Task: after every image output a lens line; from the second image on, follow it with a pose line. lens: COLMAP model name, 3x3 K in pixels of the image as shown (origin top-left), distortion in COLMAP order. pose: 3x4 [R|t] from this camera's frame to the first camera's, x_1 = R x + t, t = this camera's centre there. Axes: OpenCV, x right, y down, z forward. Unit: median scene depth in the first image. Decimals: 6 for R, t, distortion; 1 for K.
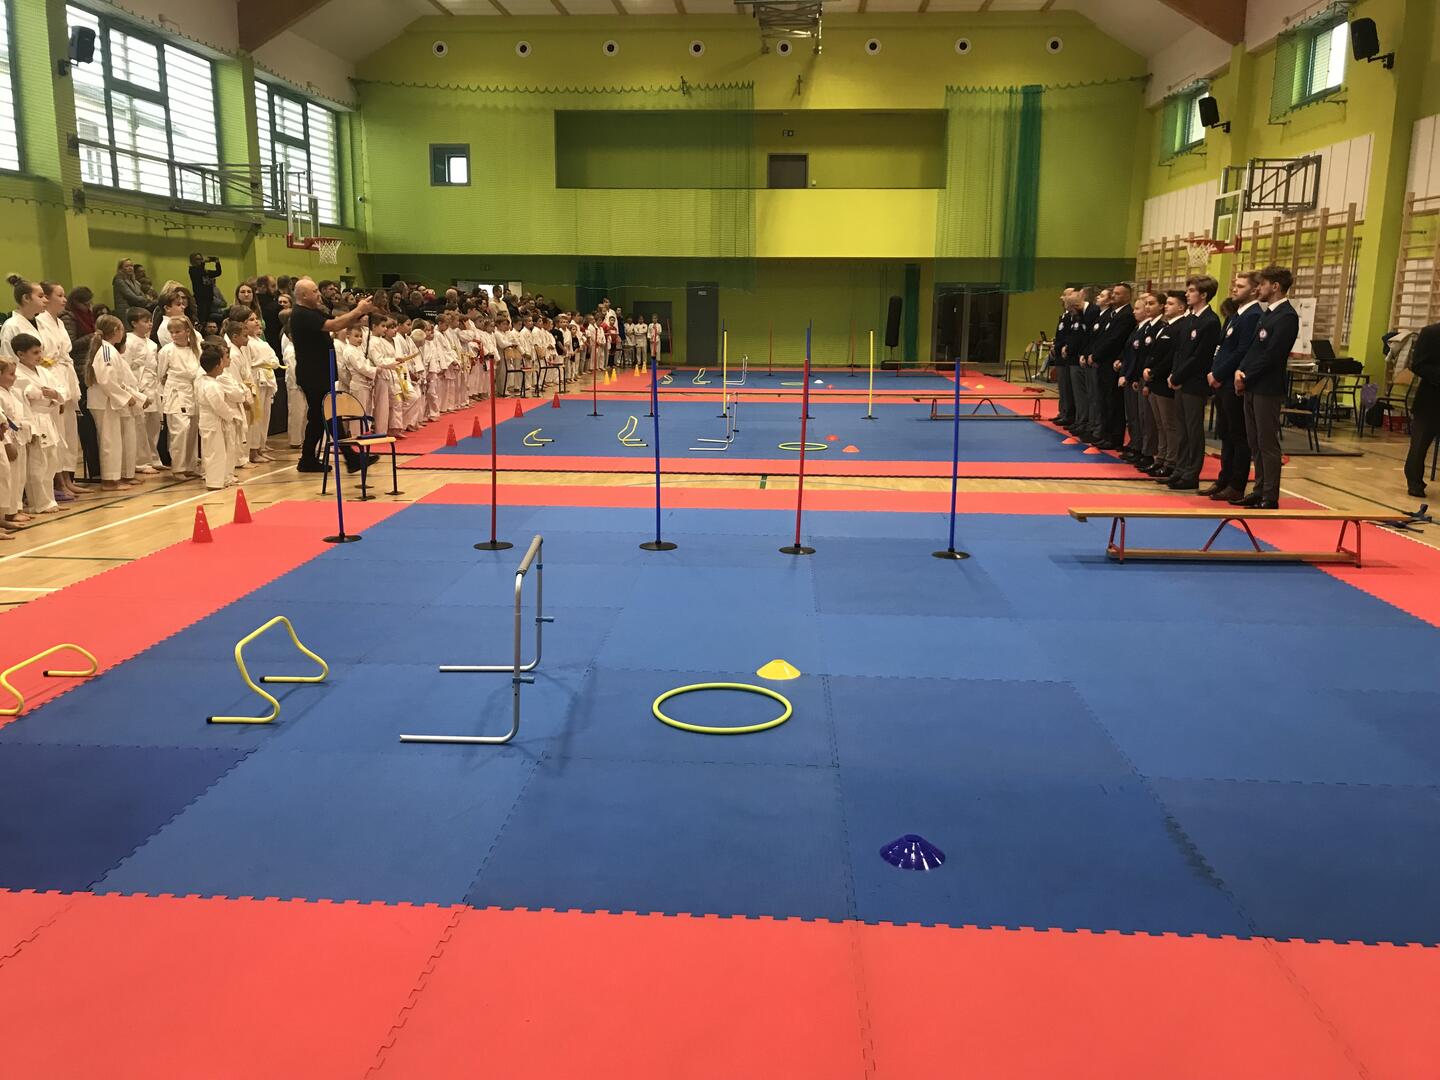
lens RADIAL K [[1280.5, 0, 708.7], [0, 1280.5, 541.6], [0, 0, 1]] dist [0.057524, 0.027513]
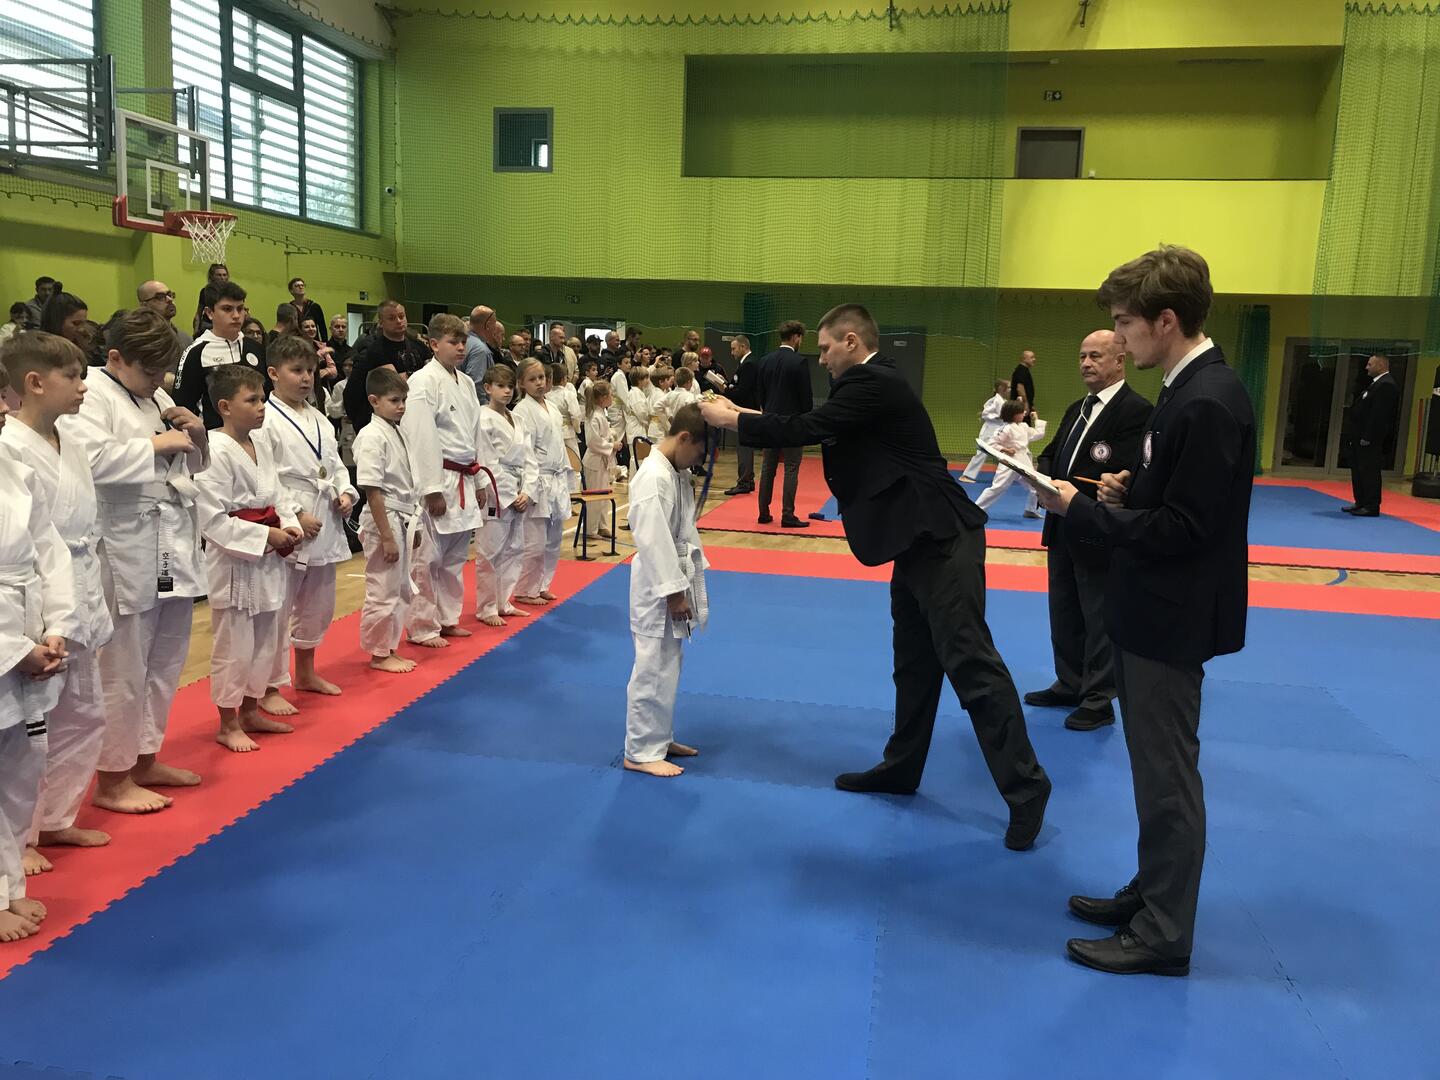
lens RADIAL K [[1177.6, 0, 708.8], [0, 1177.6, 527.5], [0, 0, 1]] dist [0.028325, -0.006029]
pose [[0.993675, 0.043626, -0.103473, -0.036749], [-0.047453, 0.998267, -0.034816, -0.080044], [0.101775, 0.039506, 0.994023, 0.427490]]
